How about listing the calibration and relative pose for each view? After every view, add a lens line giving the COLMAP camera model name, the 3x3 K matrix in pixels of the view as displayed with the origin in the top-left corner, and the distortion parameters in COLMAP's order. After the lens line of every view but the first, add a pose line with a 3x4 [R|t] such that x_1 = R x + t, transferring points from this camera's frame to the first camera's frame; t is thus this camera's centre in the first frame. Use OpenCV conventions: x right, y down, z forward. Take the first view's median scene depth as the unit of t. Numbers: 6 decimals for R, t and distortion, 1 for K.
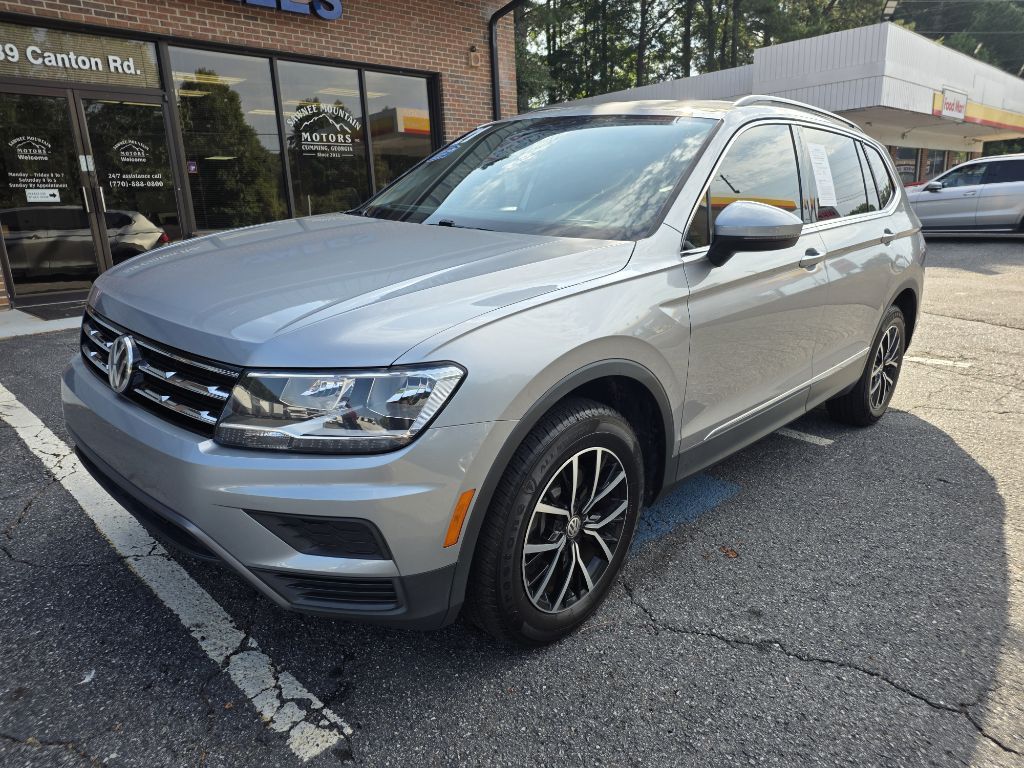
lens RADIAL K [[713.2, 0, 507.7], [0, 713.2, 380.8], [0, 0, 1]] dist [0.020876, -0.003399]
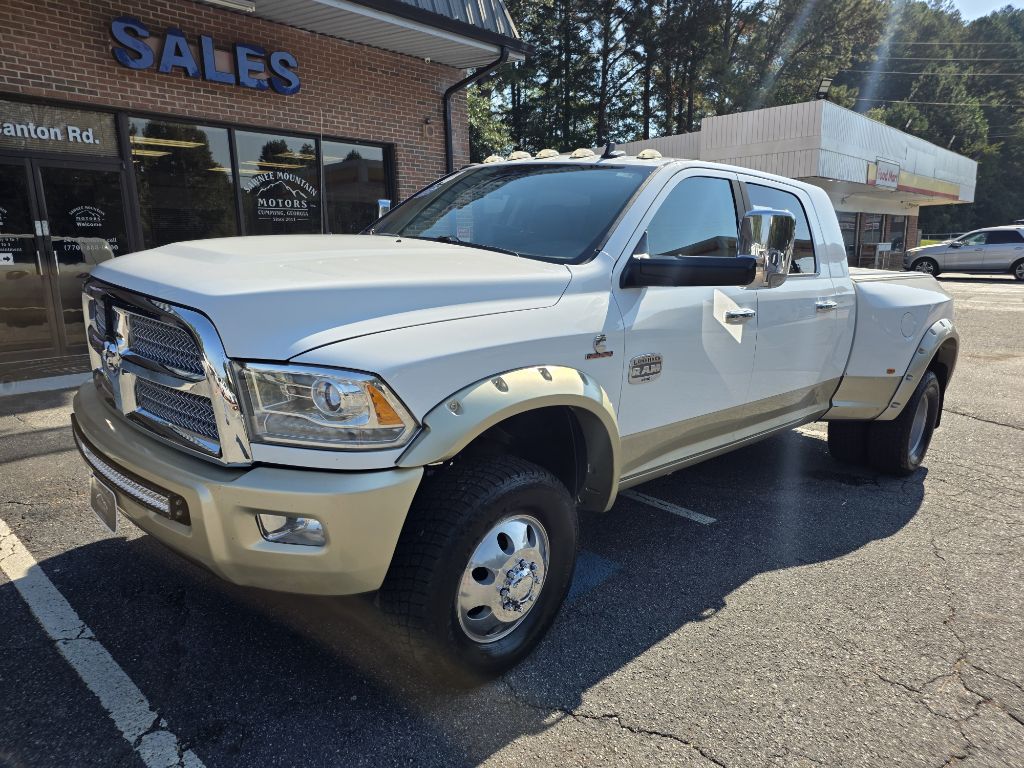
lens RADIAL K [[709.1, 0, 510.9], [0, 709.1, 393.7], [0, 0, 1]] dist [0.026578, -0.007791]
pose [[0.998498, 0.014696, 0.052784, 0.033322], [-0.012663, 0.999173, -0.038641, -0.031529], [-0.053308, 0.037915, 0.997858, -0.049871]]
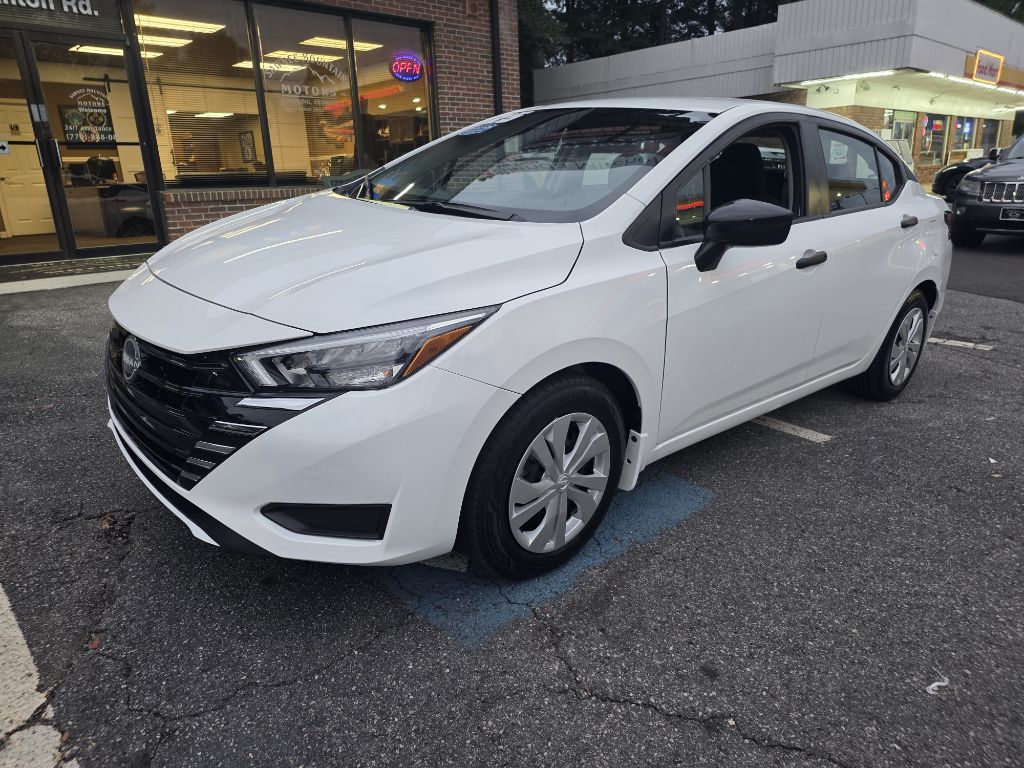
lens RADIAL K [[714.7, 0, 518.3], [0, 714.7, 385.4], [0, 0, 1]] dist [0.013849, 0.004300]
pose [[0.999868, 0.014388, -0.007546, 0.037103], [-0.013998, 0.998681, 0.049396, -0.007851], [0.008247, -0.049284, 0.998751, 0.060810]]
